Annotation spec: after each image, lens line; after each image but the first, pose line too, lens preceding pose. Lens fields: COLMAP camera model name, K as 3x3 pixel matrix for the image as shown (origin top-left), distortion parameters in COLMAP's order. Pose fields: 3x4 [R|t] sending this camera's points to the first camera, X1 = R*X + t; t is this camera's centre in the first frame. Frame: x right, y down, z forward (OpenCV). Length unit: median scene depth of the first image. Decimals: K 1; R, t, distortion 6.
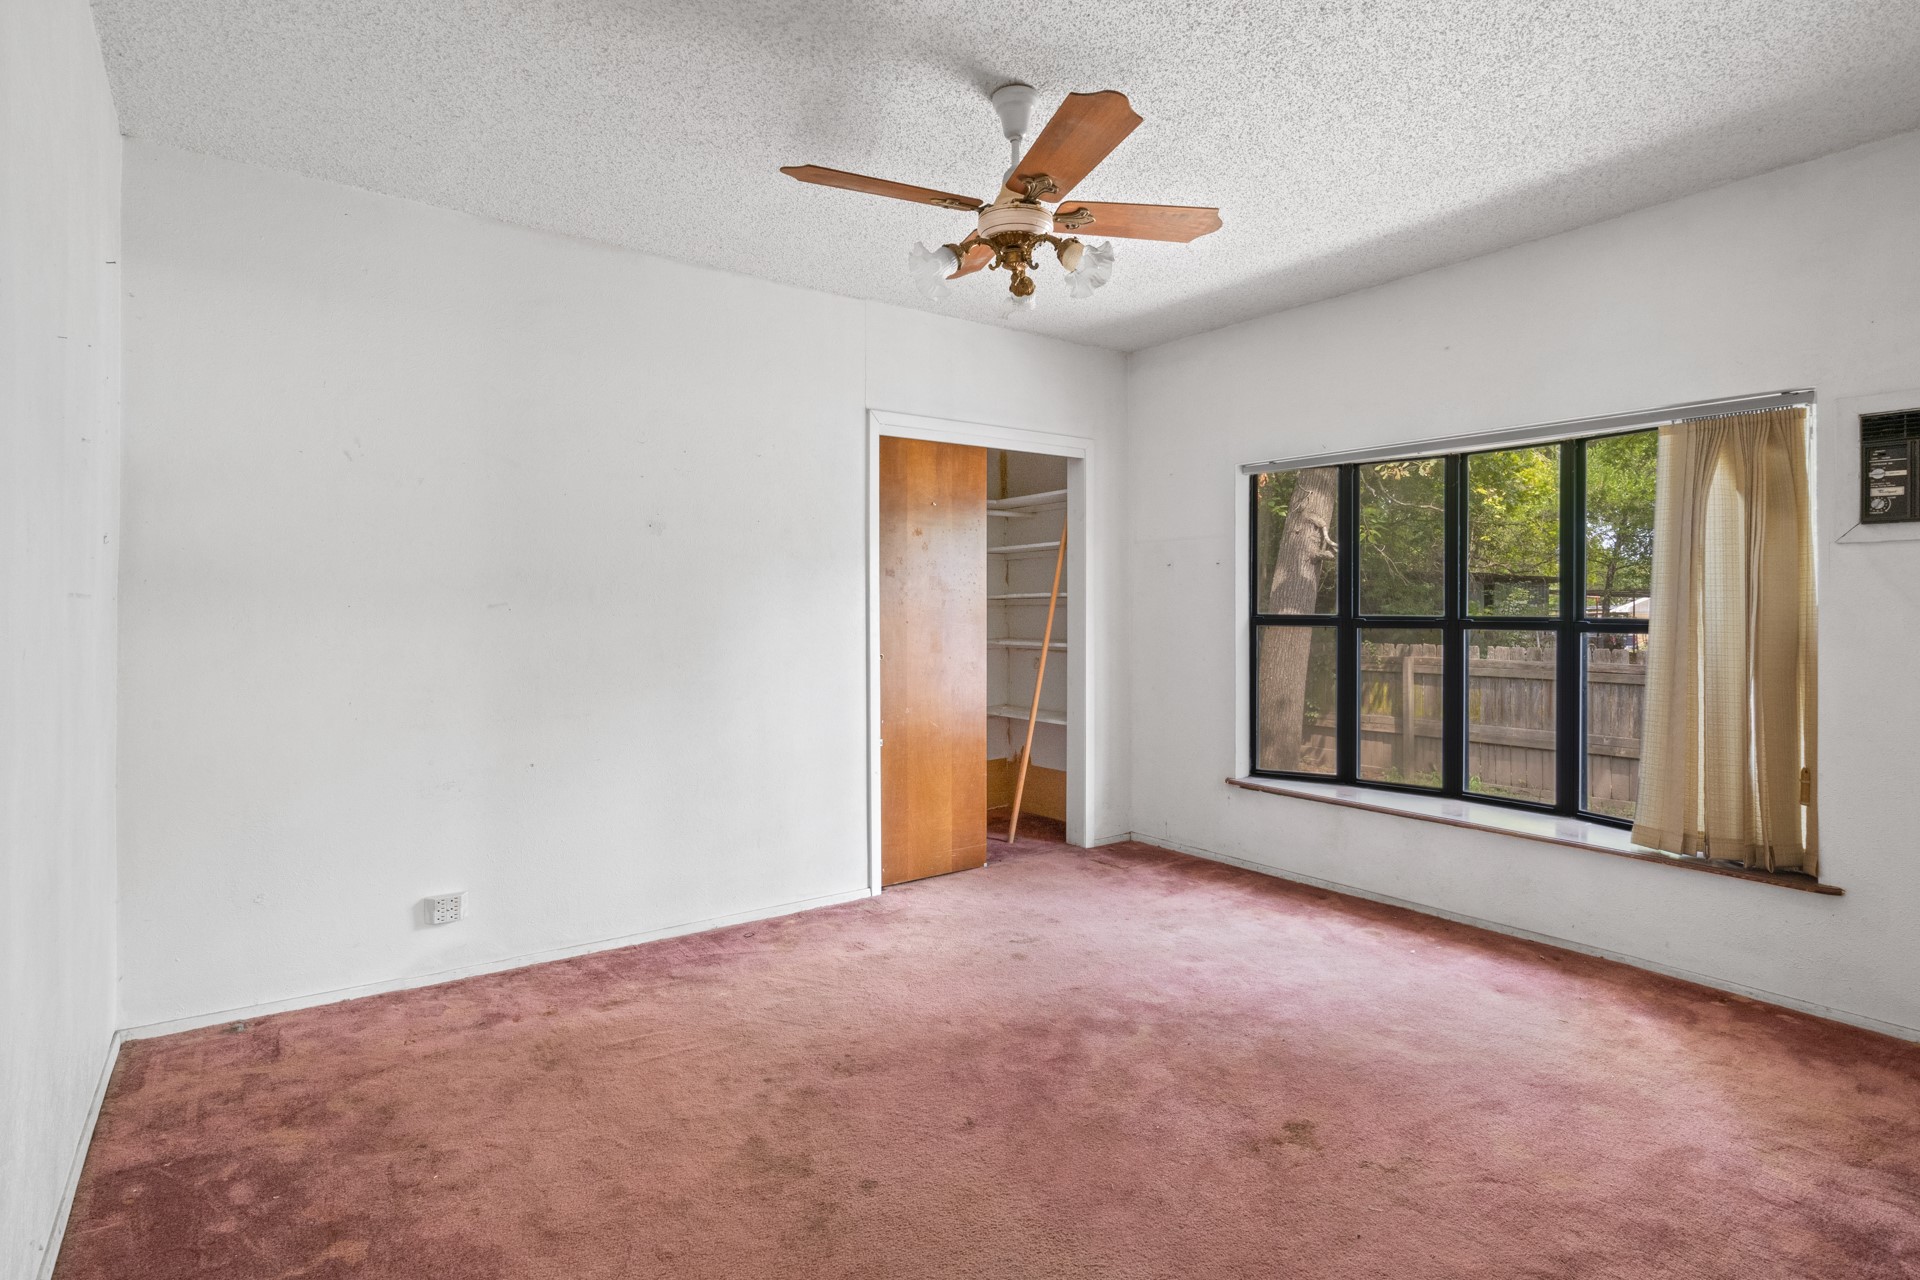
lens RADIAL K [[963.1, 0, 971.0], [0, 963.1, 619.6], [0, 0, 1]] dist [-0.001933, 0.000373]
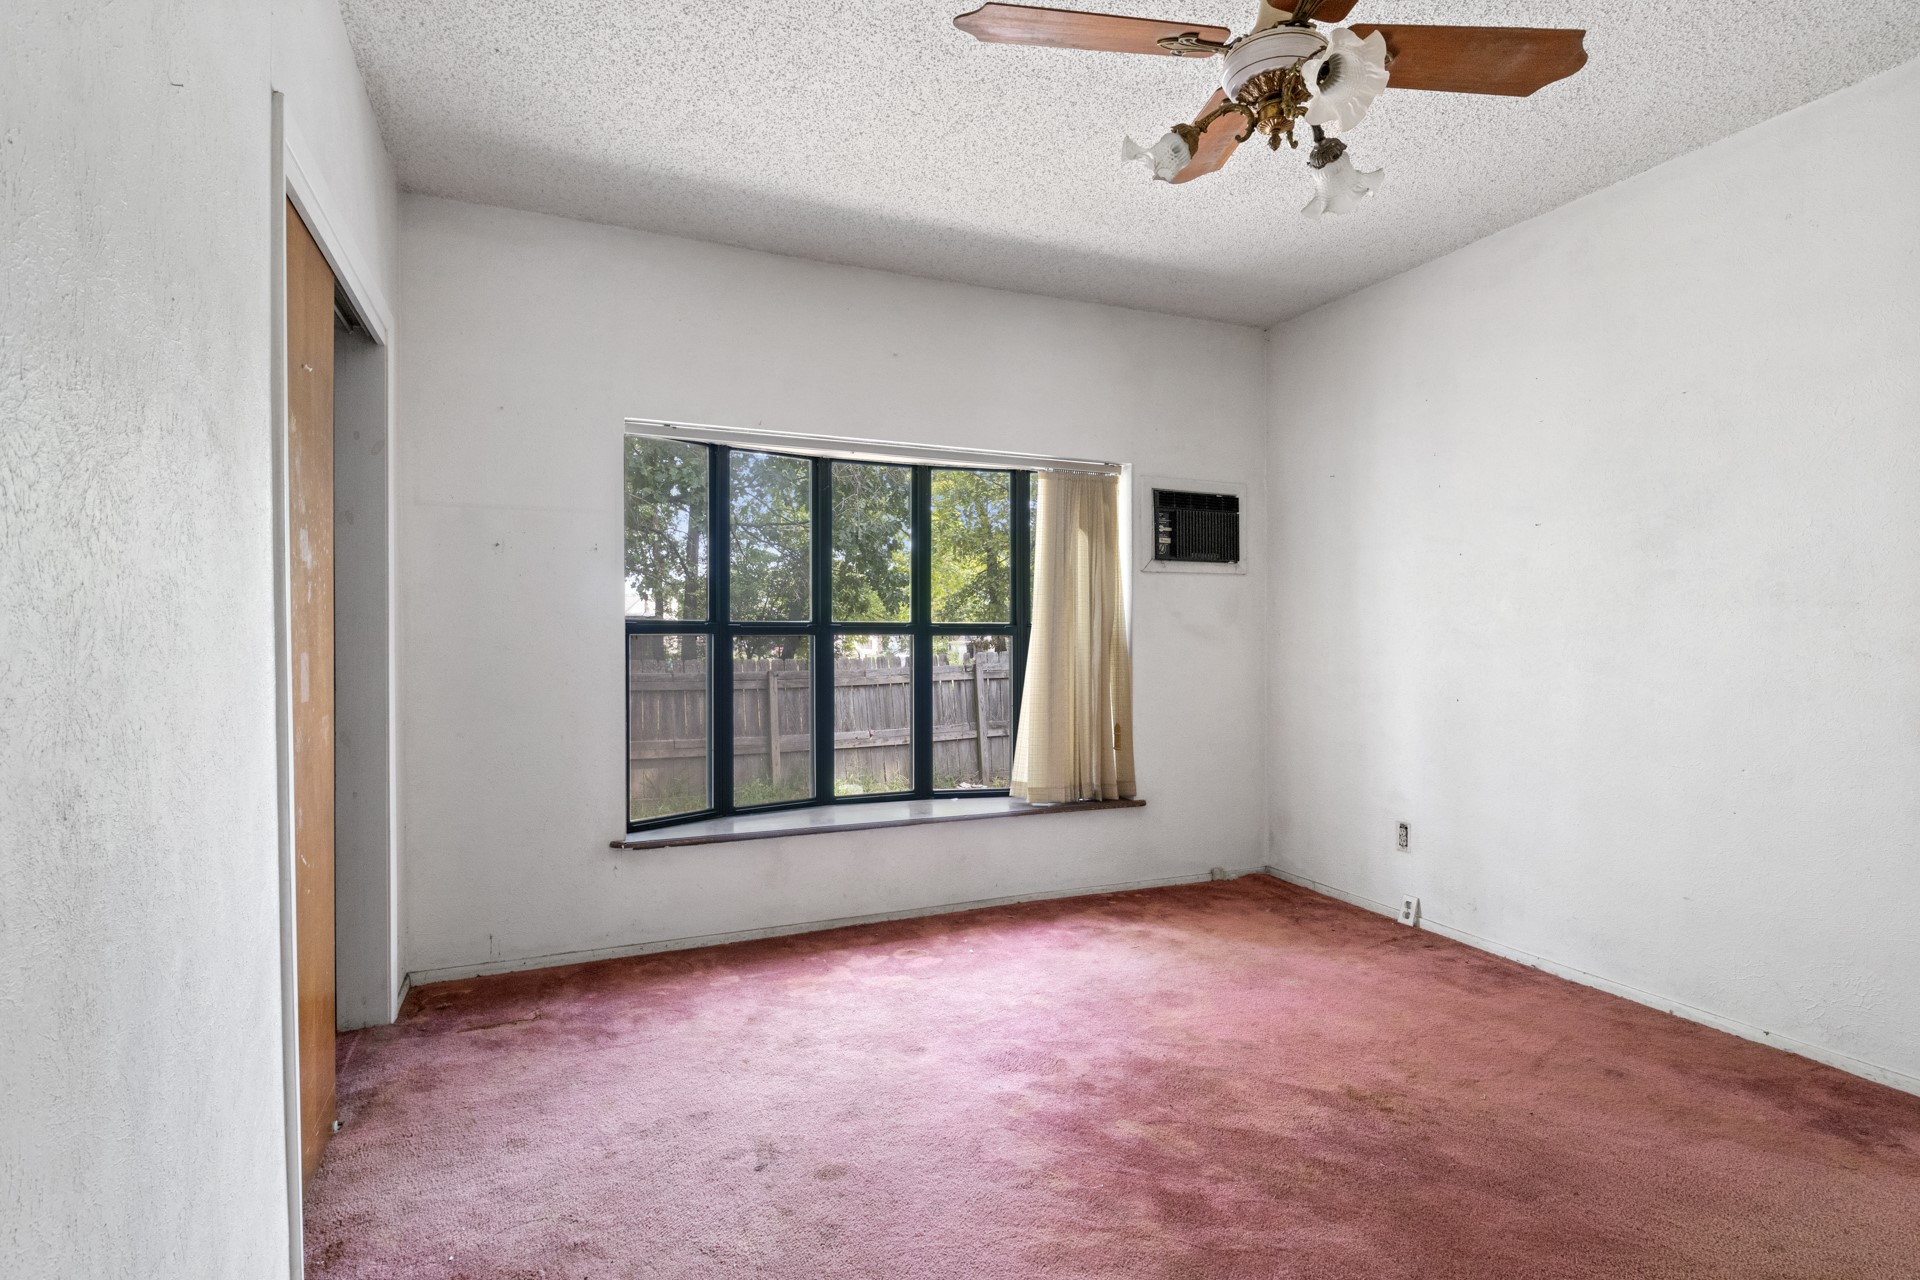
lens RADIAL K [[963.1, 0, 951.8], [0, 963.1, 641.9], [0, 0, 1]] dist [-0.001933, 0.000373]
pose [[0.228688, -0.018468, 0.973325, -0.472590], [0.009350, 0.999816, 0.016774, 0.001907], [-0.973455, 0.005265, 0.228818, 0.705801]]
